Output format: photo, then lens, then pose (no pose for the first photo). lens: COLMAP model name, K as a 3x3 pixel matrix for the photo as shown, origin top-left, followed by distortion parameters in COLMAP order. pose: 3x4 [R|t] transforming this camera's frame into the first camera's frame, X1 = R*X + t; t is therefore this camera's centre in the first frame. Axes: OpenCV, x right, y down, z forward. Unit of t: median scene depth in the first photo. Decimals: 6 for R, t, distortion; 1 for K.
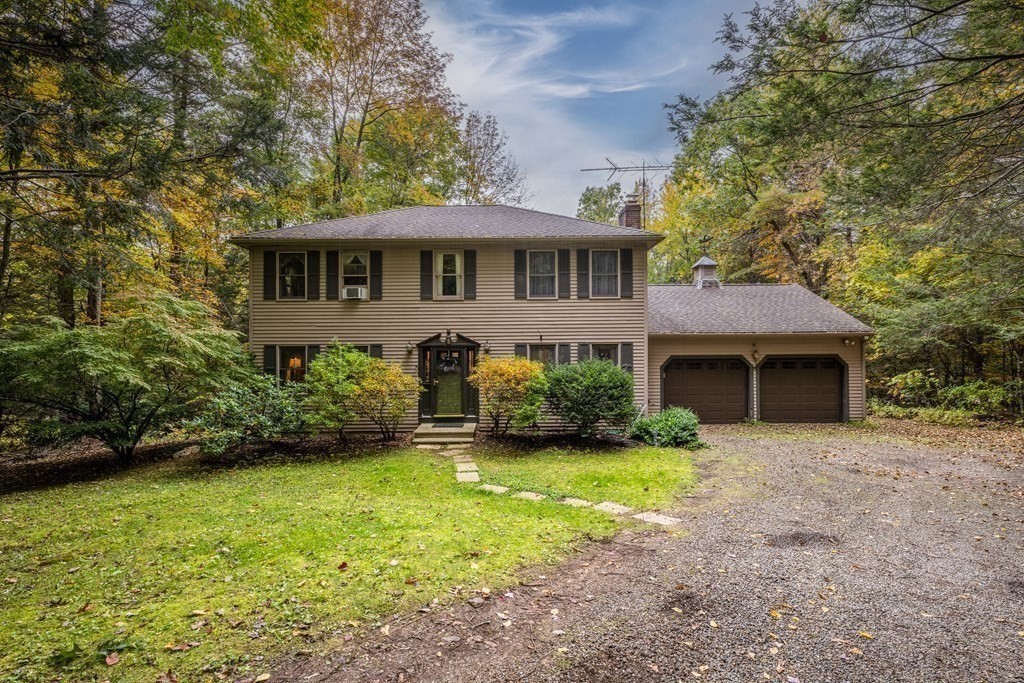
lens RADIAL K [[477.1, 0, 512.6], [0, 477.1, 344.3], [0, 0, 1]] dist [0.000786, 0.000303]
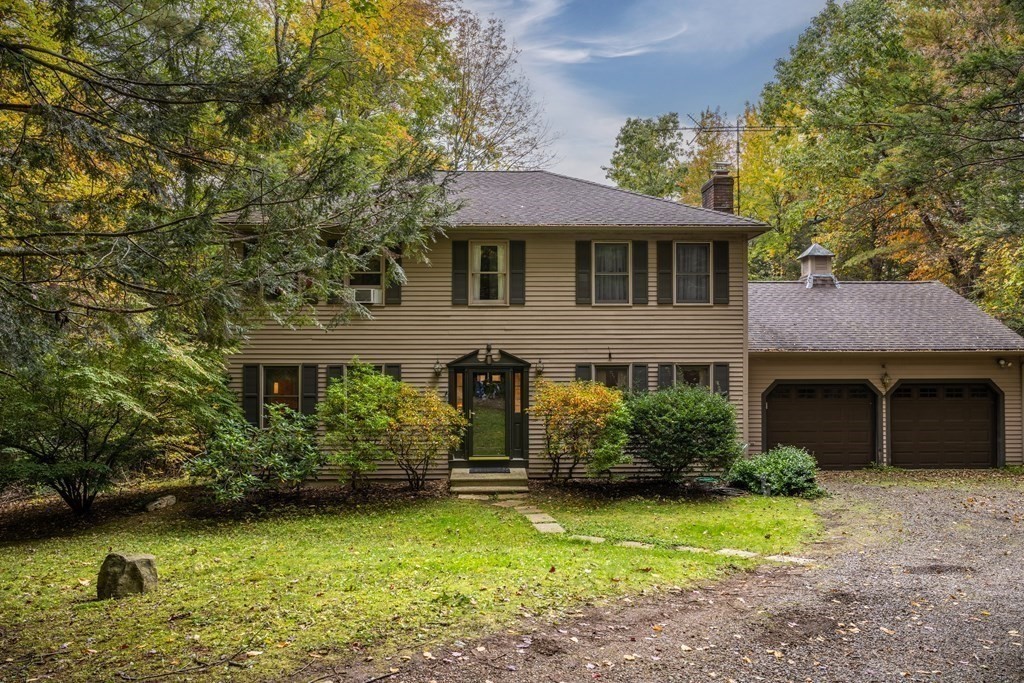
lens RADIAL K [[777.9, 0, 511.3], [0, 777.9, 344.6], [0, 0, 1]] dist [-0.008758, 0.004741]
pose [[0.999515, 0.005403, 0.030666, -0.136168], [-0.005064, 0.999925, -0.011128, -0.017530], [-0.030723, 0.010967, 0.999468, -0.238637]]
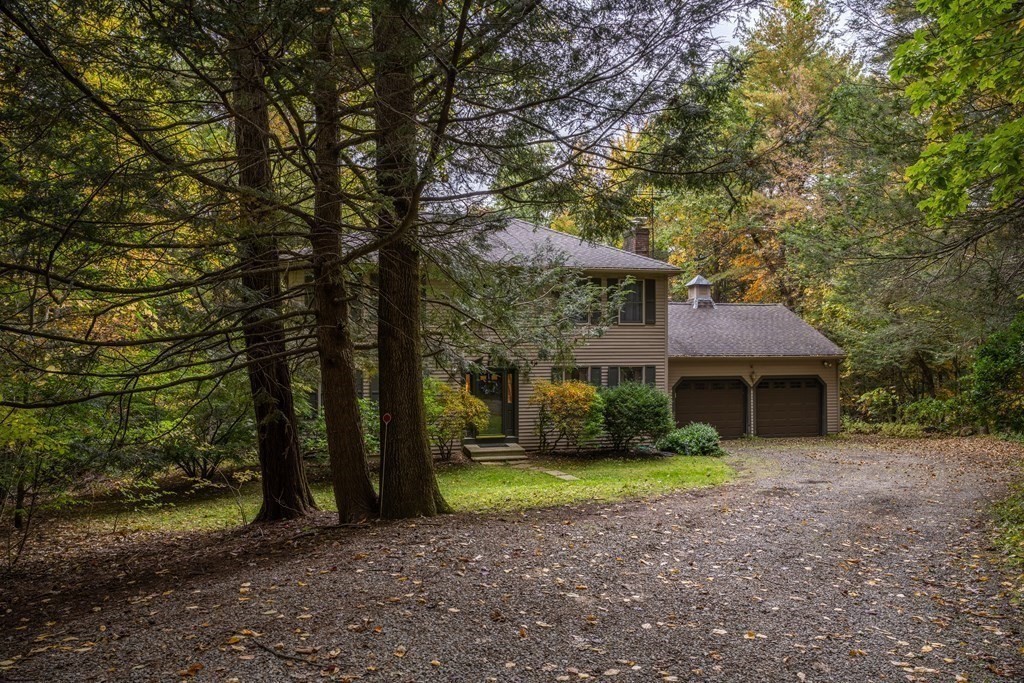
lens RADIAL K [[777.9, 0, 511.3], [0, 777.9, 344.6], [0, 0, 1]] dist [-0.008758, 0.004741]
pose [[0.970675, 0.005340, 0.240335, -0.492433], [-0.004767, 0.999984, -0.002964, -0.044653], [-0.240347, 0.001732, 0.970685, -0.641820]]
